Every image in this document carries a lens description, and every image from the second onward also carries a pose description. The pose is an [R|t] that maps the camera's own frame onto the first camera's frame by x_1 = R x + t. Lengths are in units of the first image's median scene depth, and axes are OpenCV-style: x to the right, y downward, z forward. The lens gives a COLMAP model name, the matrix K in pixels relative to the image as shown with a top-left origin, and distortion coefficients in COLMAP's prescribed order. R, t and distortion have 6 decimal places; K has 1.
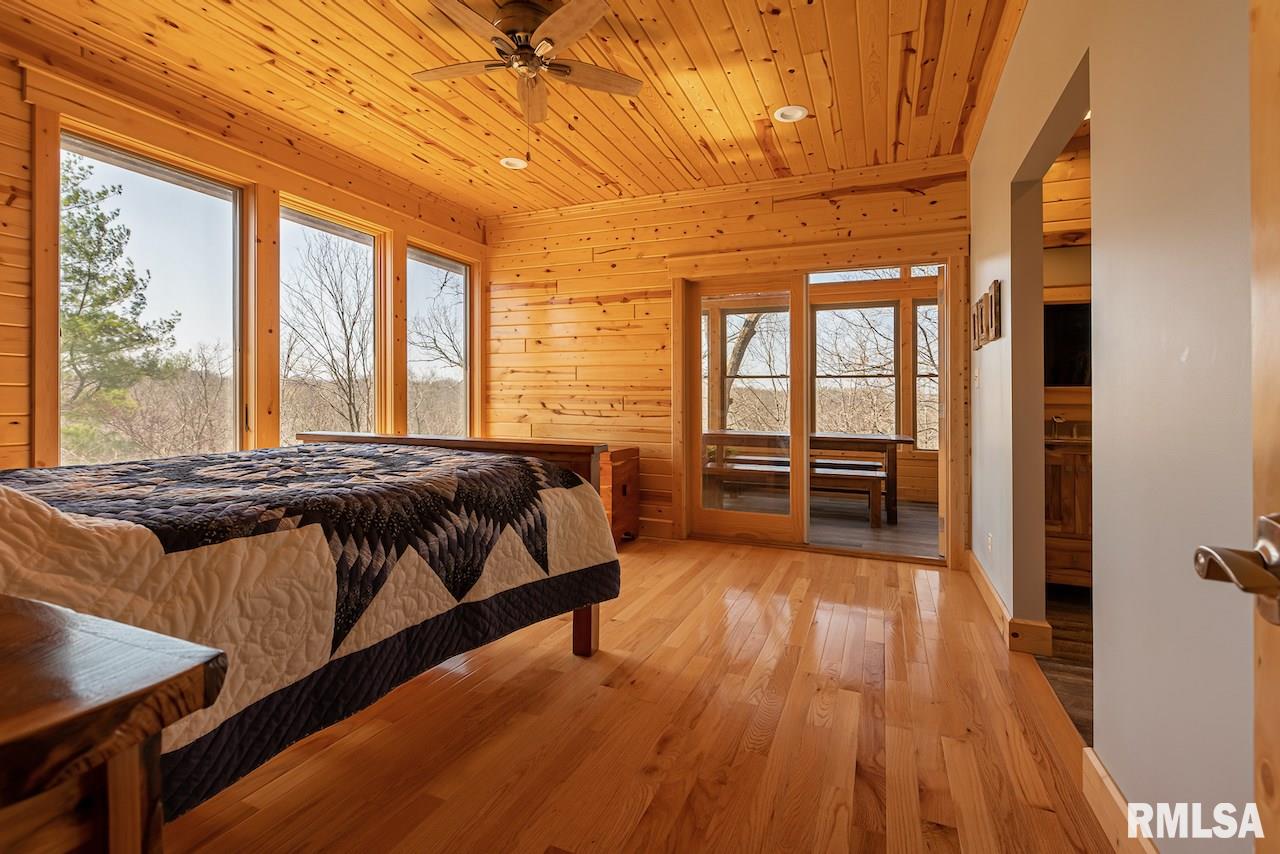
lens RADIAL K [[577.4, 0, 634.6], [0, 577.4, 399.0], [0, 0, 1]] dist [-0.007157, -0.000037]
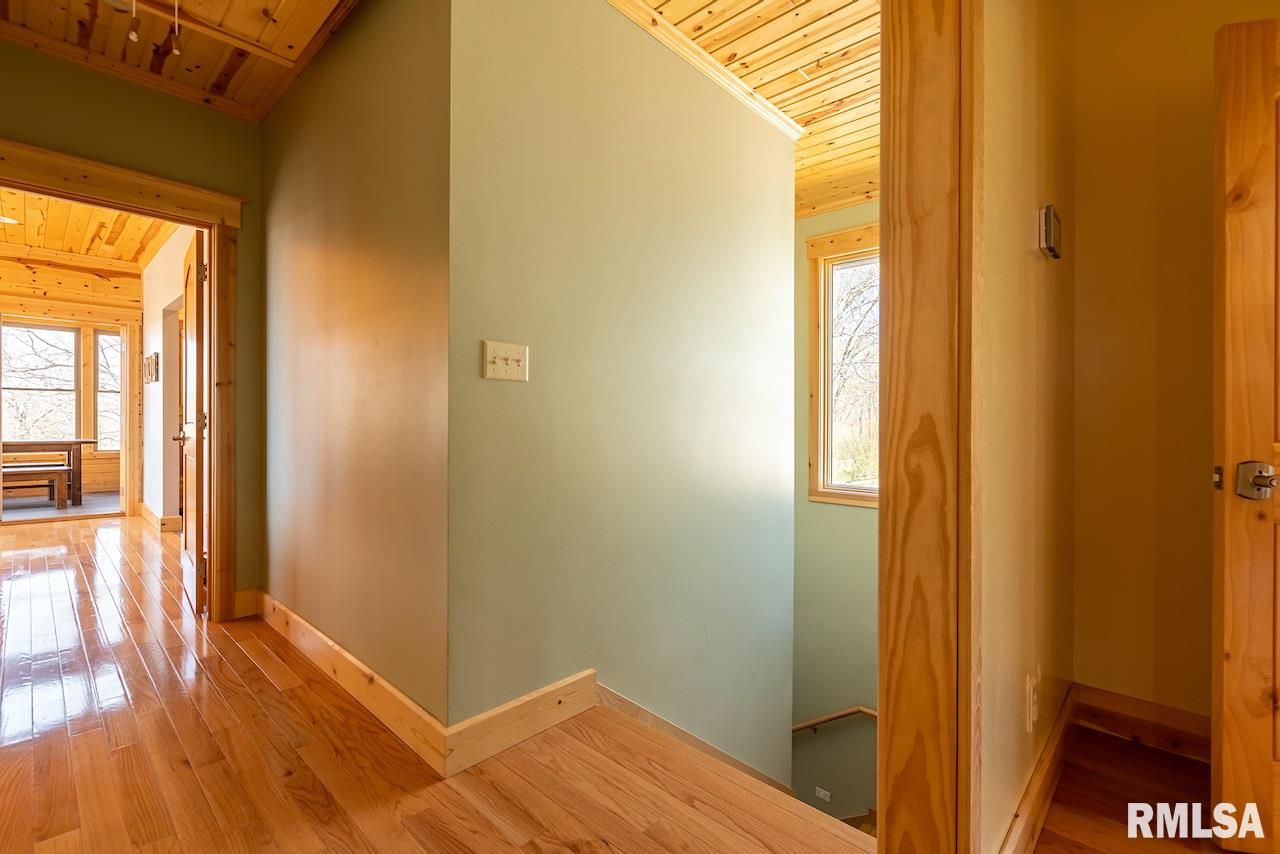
lens RADIAL K [[577.4, 0, 647.5], [0, 577.4, 420.7], [0, 0, 1]] dist [-0.007157, -0.000037]
pose [[0.332142, -0.006966, 0.943204, -0.459648], [-0.014220, 0.999822, 0.012391, -0.014871], [-0.943122, -0.017528, 0.331983, -0.856716]]
